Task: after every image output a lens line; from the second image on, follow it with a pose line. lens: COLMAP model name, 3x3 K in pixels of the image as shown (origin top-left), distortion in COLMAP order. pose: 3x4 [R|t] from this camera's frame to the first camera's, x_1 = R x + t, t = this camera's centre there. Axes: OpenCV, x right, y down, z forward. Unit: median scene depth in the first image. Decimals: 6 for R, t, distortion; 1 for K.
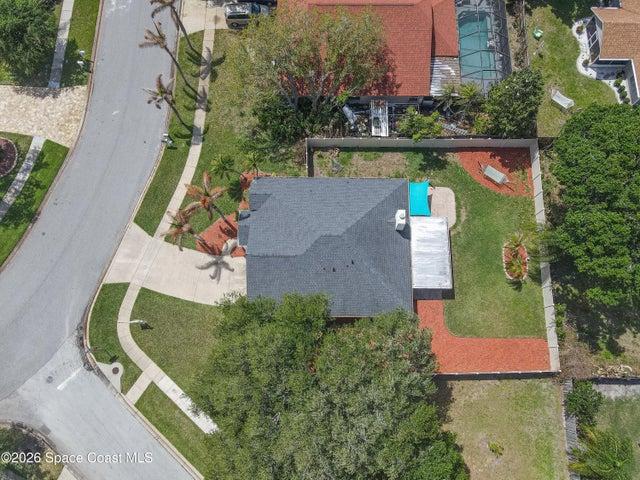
lens RADIAL K [[467.5, 0, 319.5], [0, 467.5, 238.1], [0, 0, 1]] dist [0.006256, 0.013604]
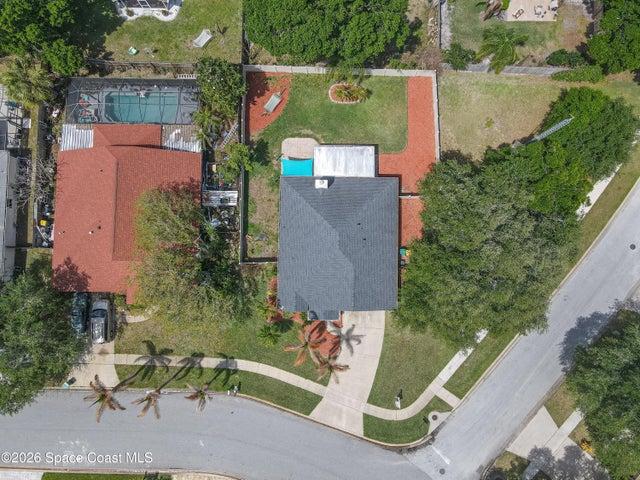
lens RADIAL K [[467.5, 0, 319.5], [0, 467.5, 238.1], [0, 0, 1]] dist [0.006256, 0.013604]
pose [[0.003393, -0.997548, 0.069902, -0.046394], [0.967820, 0.020864, 0.250776, -0.313906], [-0.251619, 0.066801, 0.965518, -0.142351]]
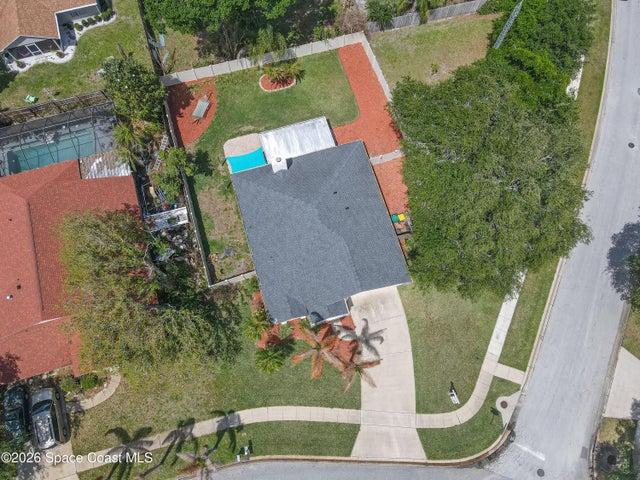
lens RADIAL K [[467.5, 0, 319.5], [0, 467.5, 238.1], [0, 0, 1]] dist [0.006256, 0.013604]
pose [[-0.298503, -0.913274, 0.277178, -0.260851], [0.919180, -0.196917, 0.341075, -0.310304], [-0.256914, 0.356588, 0.898243, 0.101620]]
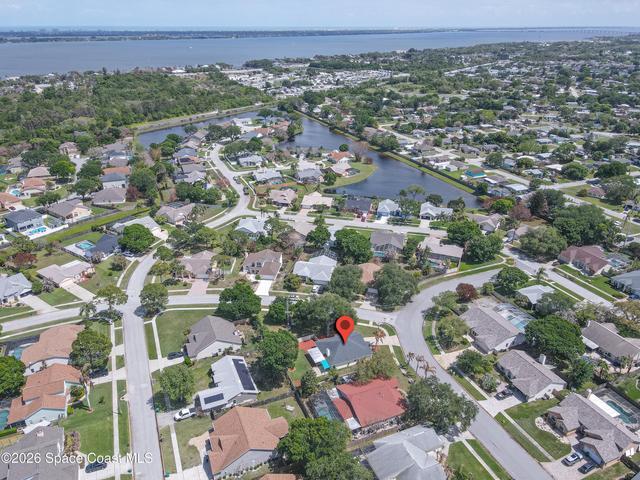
lens RADIAL K [[467.5, 0, 319.5], [0, 467.5, 238.1], [0, 0, 1]] dist [0.006256, 0.013604]
pose [[-0.915118, 0.176089, -0.362701, 1.235370], [-0.386115, -0.123750, 0.914112, -2.844664], [0.116081, 0.976565, 0.181236, -0.436602]]
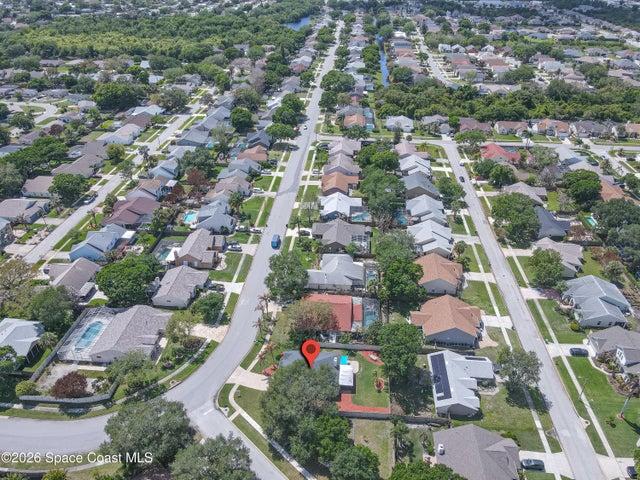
lens RADIAL K [[467.5, 0, 319.5], [0, 467.5, 238.1], [0, 0, 1]] dist [0.006256, 0.013604]
pose [[0.997550, 0.048151, -0.050740, 0.168519], [-0.069835, 0.727220, -0.682842, 1.273075], [0.004020, 0.684713, 0.728802, -1.505071]]
